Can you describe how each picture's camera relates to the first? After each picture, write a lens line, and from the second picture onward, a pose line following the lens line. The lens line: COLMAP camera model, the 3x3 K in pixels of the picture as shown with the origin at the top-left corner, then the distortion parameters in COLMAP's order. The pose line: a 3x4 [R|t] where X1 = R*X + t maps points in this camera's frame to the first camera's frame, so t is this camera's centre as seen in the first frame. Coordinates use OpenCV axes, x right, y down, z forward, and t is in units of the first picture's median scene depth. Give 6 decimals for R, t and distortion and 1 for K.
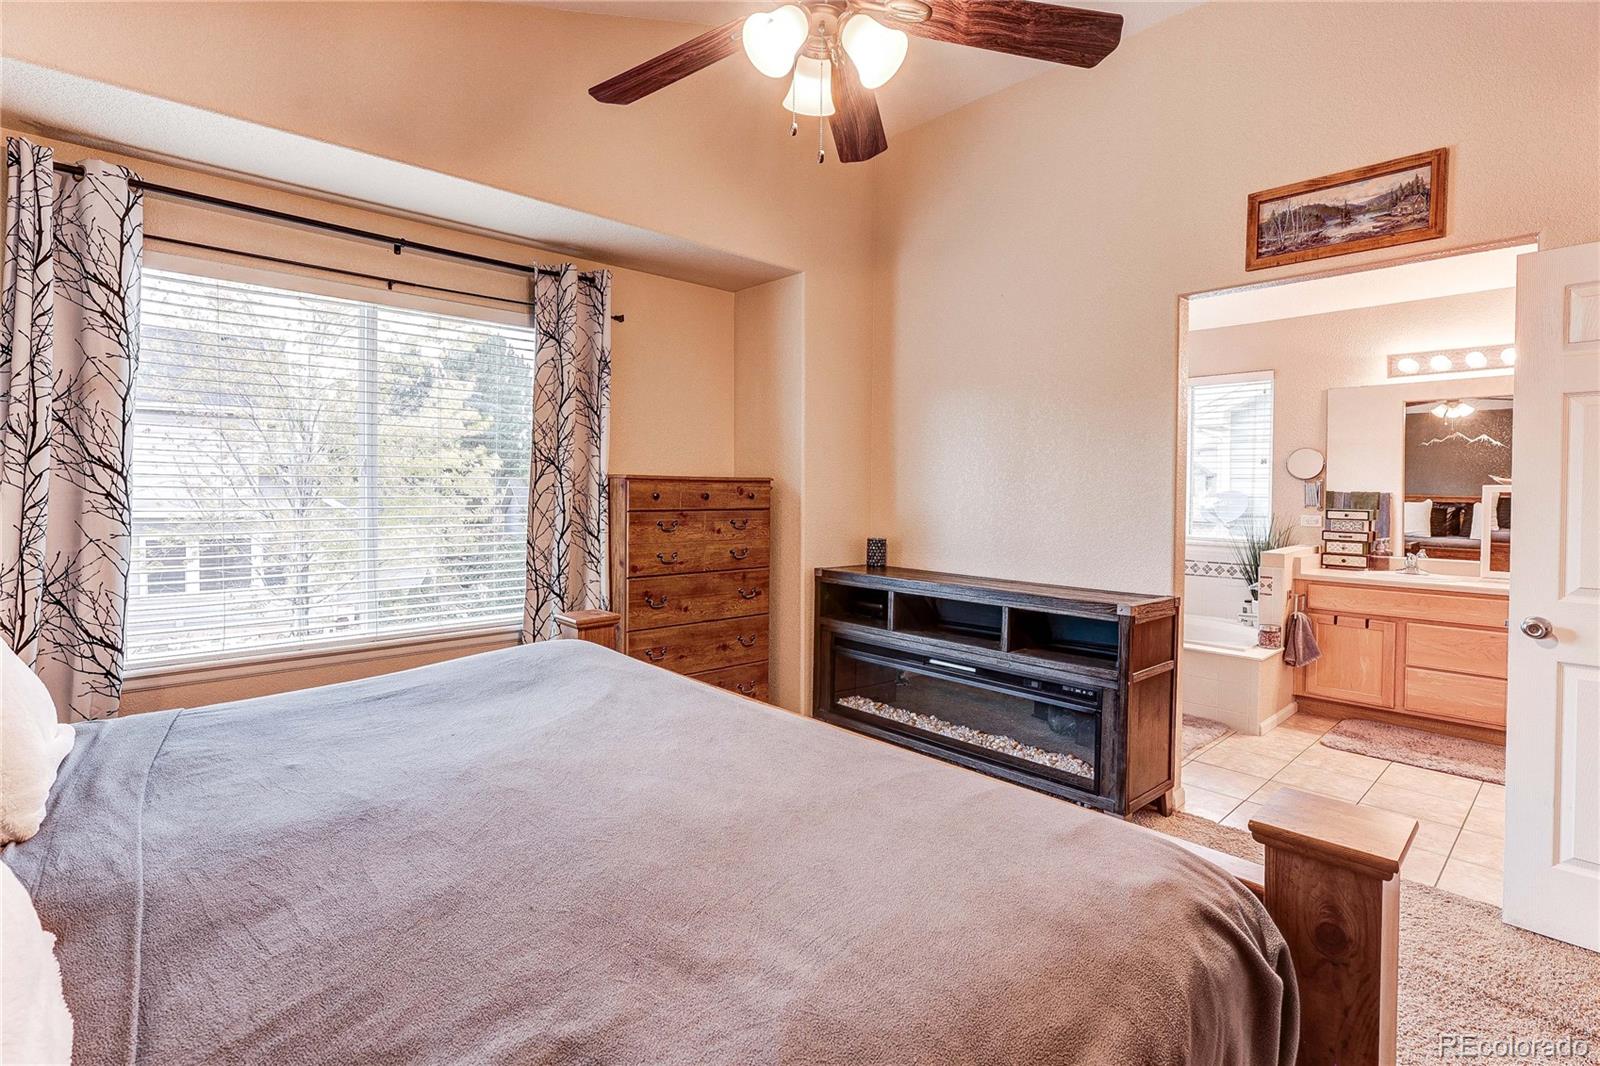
lens RADIAL K [[764.4, 0, 795.3], [0, 764.4, 494.9], [0, 0, 1]] dist [-0.001979, -0.001171]
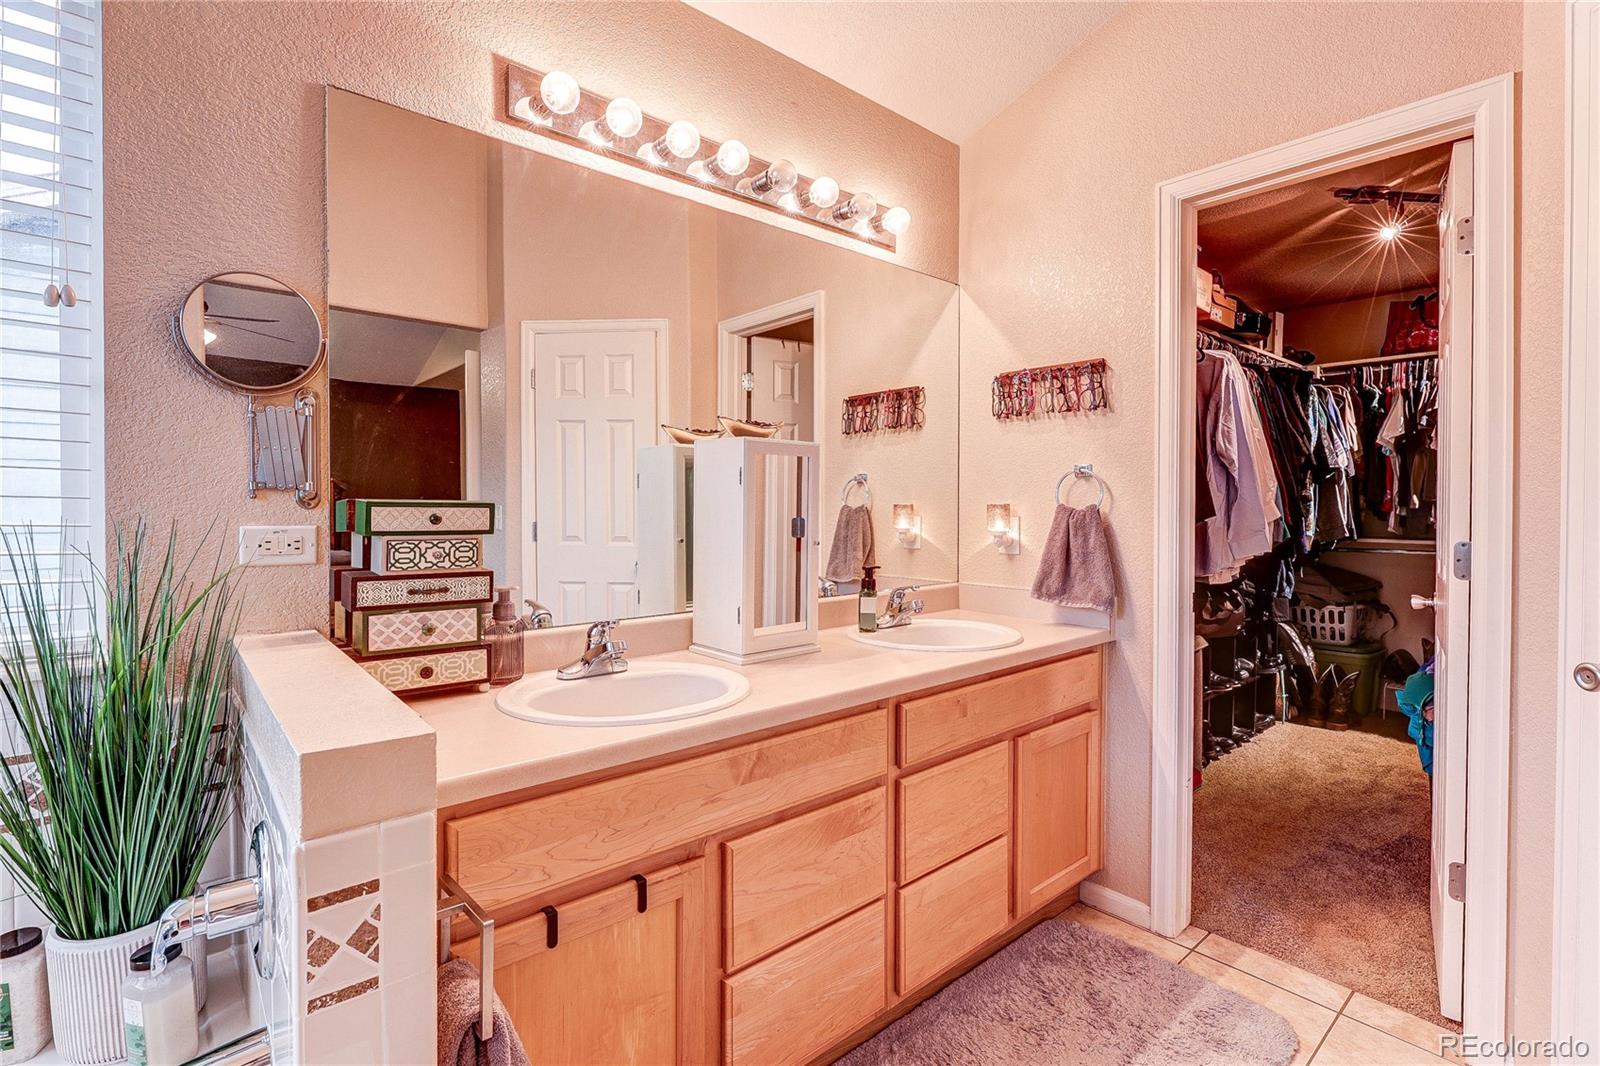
lens RADIAL K [[739.6, 0, 801.8], [0, 739.6, 520.5], [0, 0, 1]] dist [-0.002598, -0.000190]
pose [[0.025448, -0.019257, 0.999491, 0.436471], [0.001832, 0.999814, 0.019216, 0.021807], [-0.999674, 0.001342, 0.025478, 0.851367]]
